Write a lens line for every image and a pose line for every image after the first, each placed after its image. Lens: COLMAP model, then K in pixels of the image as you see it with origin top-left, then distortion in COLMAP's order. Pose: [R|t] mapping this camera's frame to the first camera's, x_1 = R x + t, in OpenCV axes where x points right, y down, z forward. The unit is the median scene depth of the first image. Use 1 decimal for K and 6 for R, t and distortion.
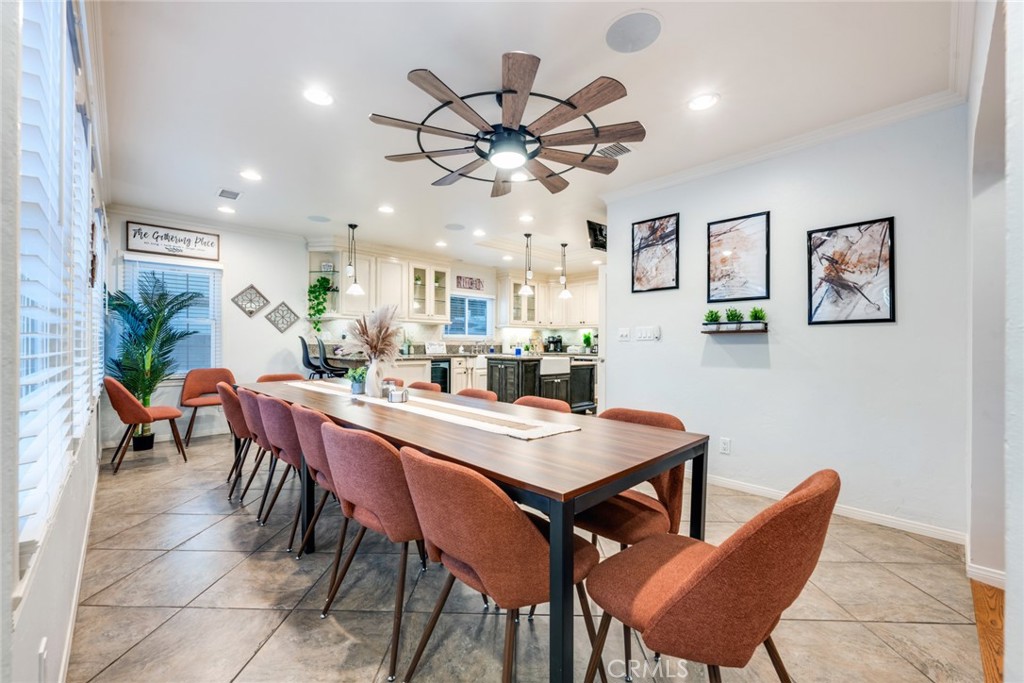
lens RADIAL K [[411.3, 0, 509.3], [0, 411.3, 342.6], [0, 0, 1]] dist [-0.001497, -0.000069]
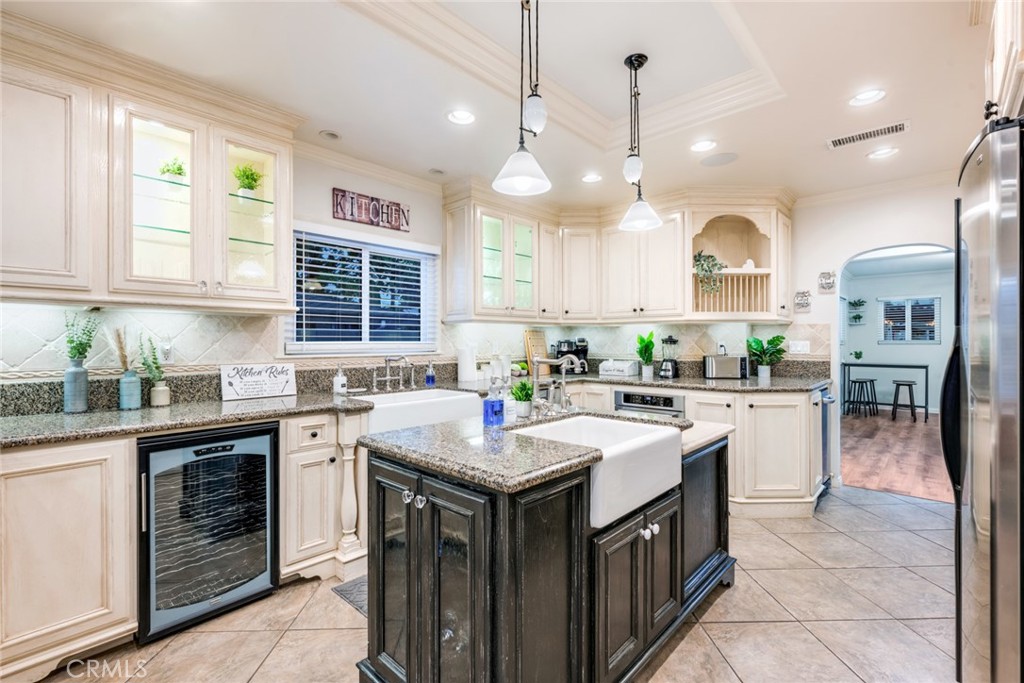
lens RADIAL K [[453.9, 0, 513.3], [0, 453.9, 337.6], [0, 0, 1]] dist [-0.002308, -0.000137]
pose [[0.998293, -0.008146, 0.057826, 0.014258], [0.008482, 0.999949, -0.005560, -0.019035], [-0.057778, 0.006041, 0.998311, 0.563277]]
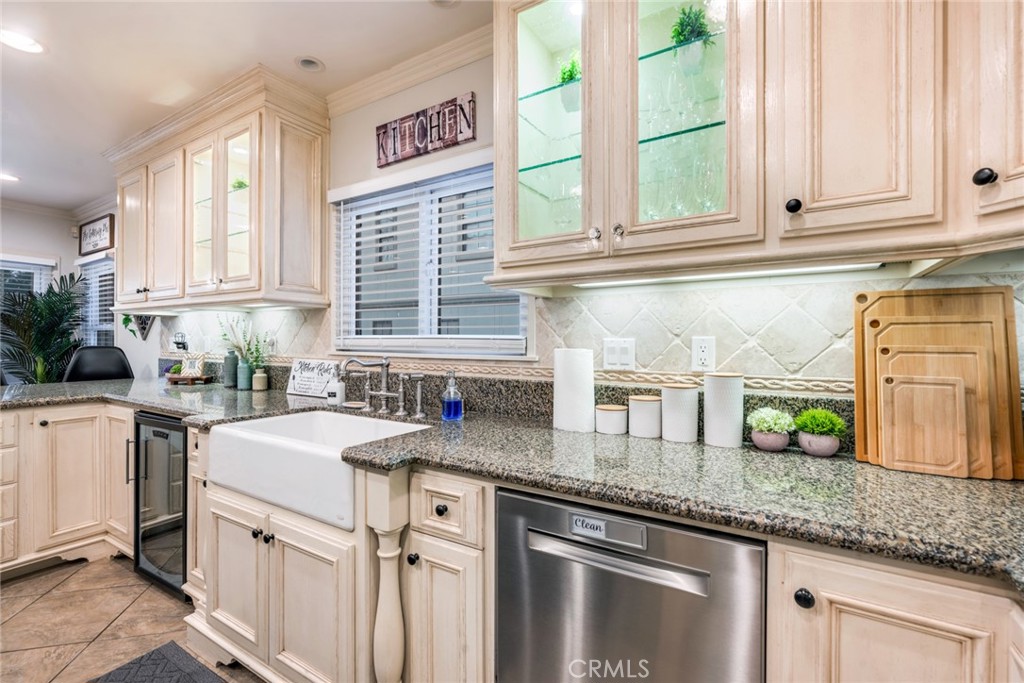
lens RADIAL K [[453.9, 0, 512.0], [0, 453.9, 340.1], [0, 0, 1]] dist [-0.002308, -0.000137]
pose [[0.246140, -0.005622, -0.969218, 0.194634], [0.000208, 0.999983, -0.005748, -0.013882], [0.969234, 0.001213, 0.246137, 0.997418]]
